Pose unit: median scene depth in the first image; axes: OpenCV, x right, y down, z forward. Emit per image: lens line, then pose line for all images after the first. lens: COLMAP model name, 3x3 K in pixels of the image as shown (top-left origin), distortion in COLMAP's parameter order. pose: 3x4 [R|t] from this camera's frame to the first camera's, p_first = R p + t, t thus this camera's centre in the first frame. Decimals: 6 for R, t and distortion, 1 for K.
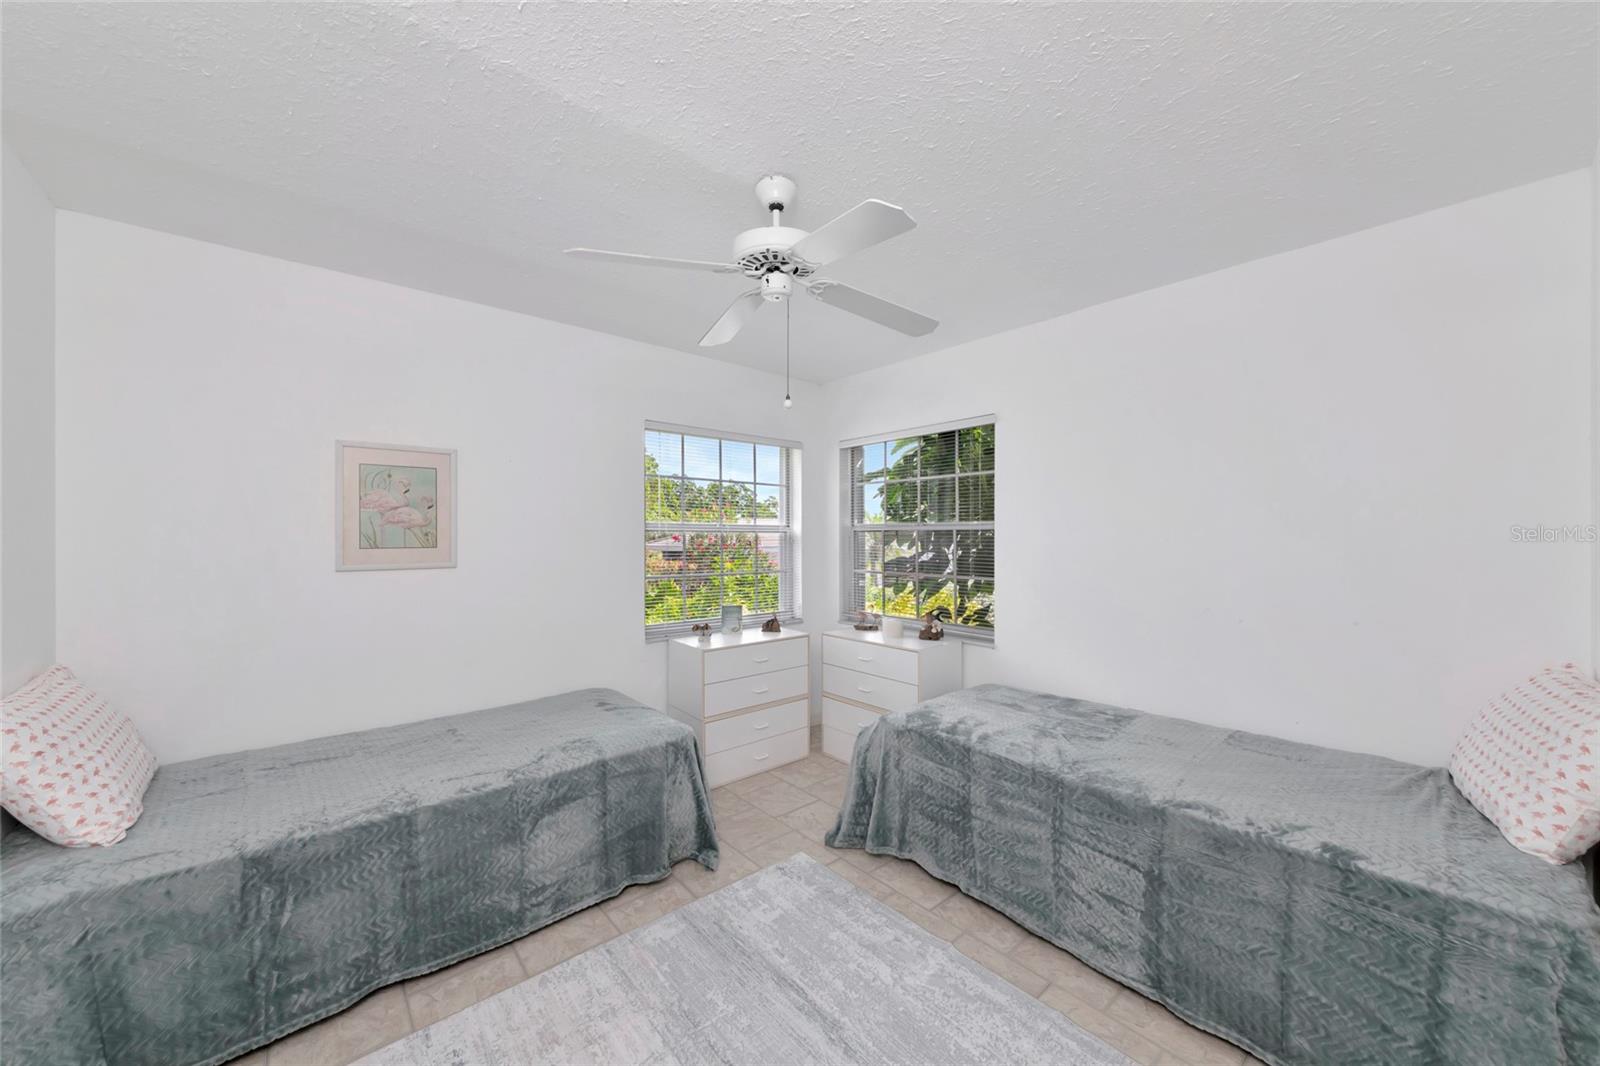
lens RADIAL K [[578.2, 0, 792.3], [0, 578.2, 539.0], [0, 0, 1]] dist [0.000665, 0.000039]
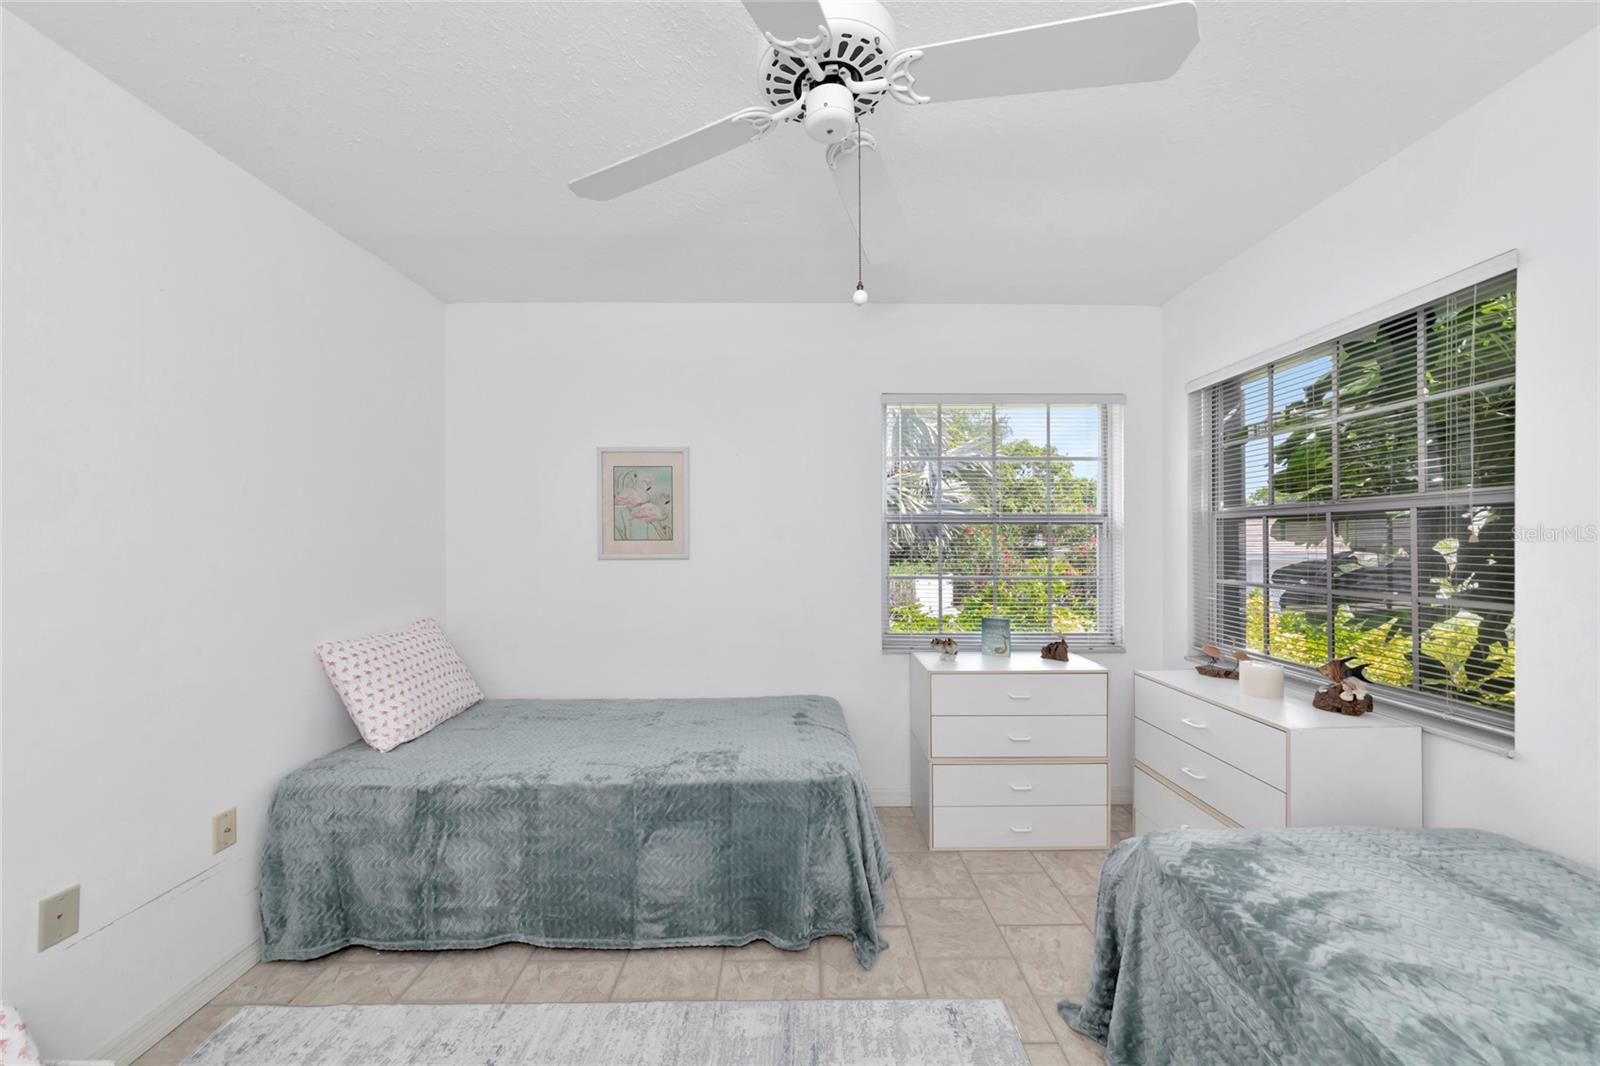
lens RADIAL K [[566.7, 0, 800.9], [0, 566.7, 543.9], [0, 0, 1]] dist [-0.001038, -0.000110]
pose [[0.766810, -0.000099, -0.641874, 0.263414], [-0.000210, 1.000000, -0.000405, 0.024266], [0.641874, 0.000446, 0.766810, 0.374721]]
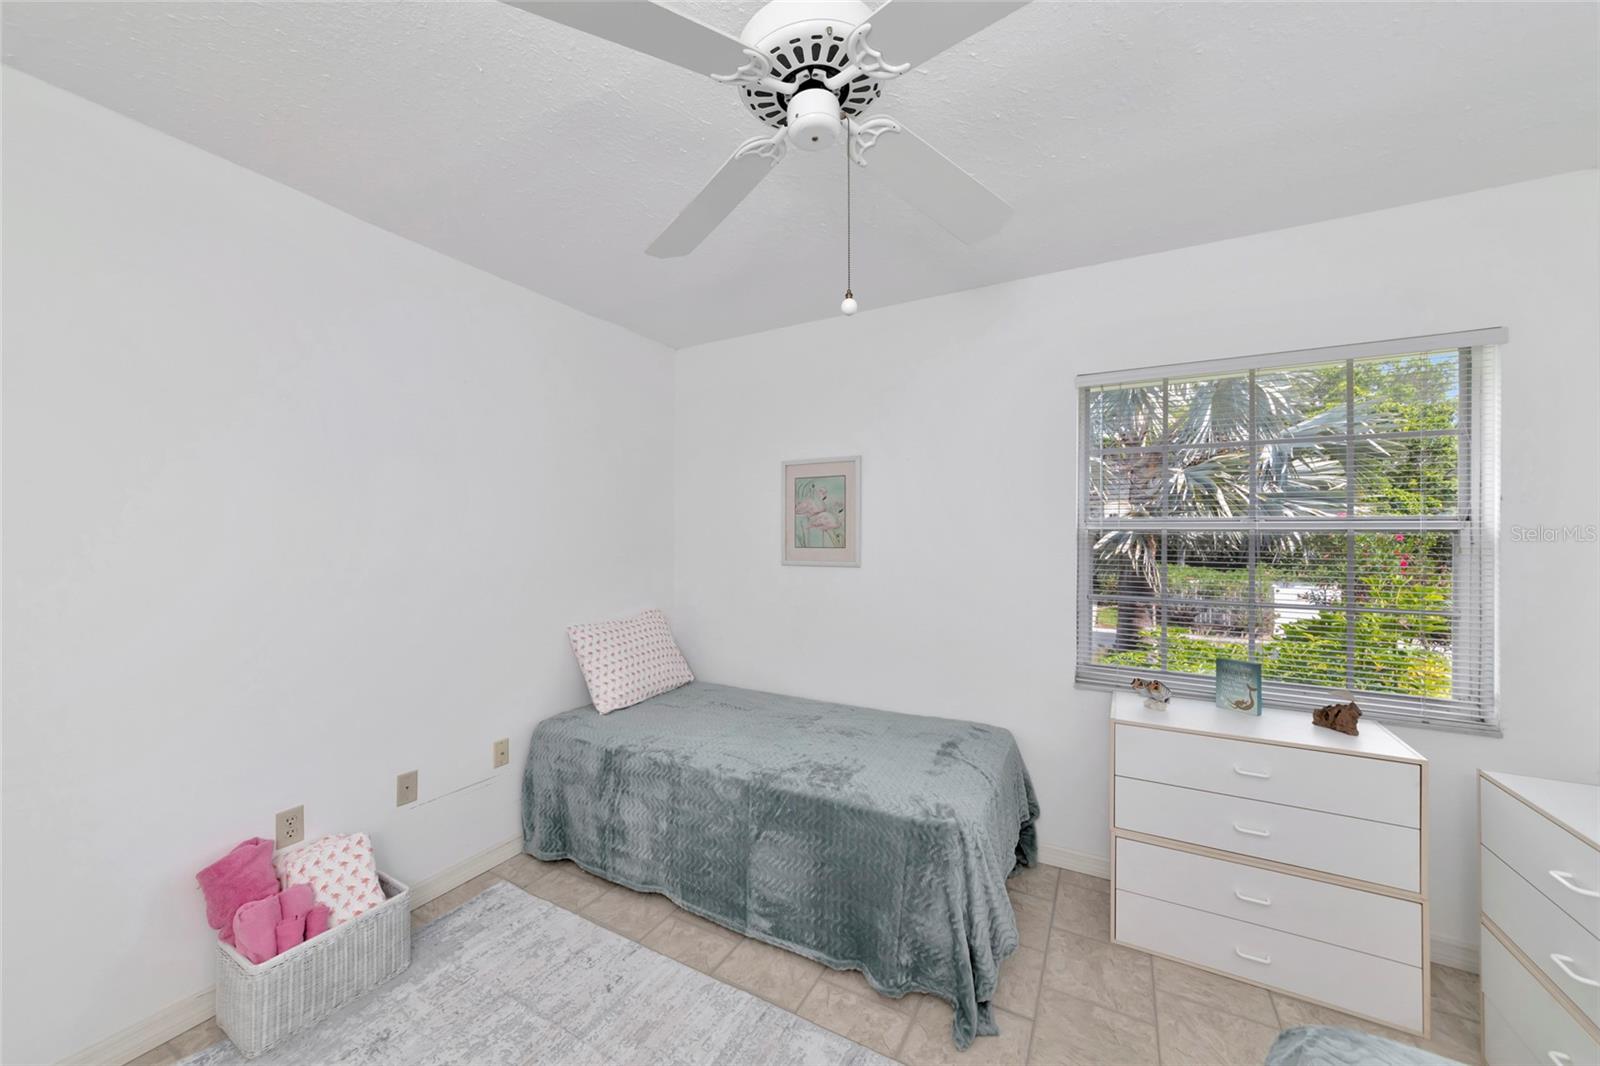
lens RADIAL K [[575.6, 0, 801.9], [0, 575.6, 536.7], [0, 0, 1]] dist [-0.000287, -0.000189]
pose [[0.356355, 0.002093, -0.934348, 0.399099], [-0.007758, 0.999970, -0.000719, -0.005049], [0.934318, 0.007505, 0.356360, 0.581336]]
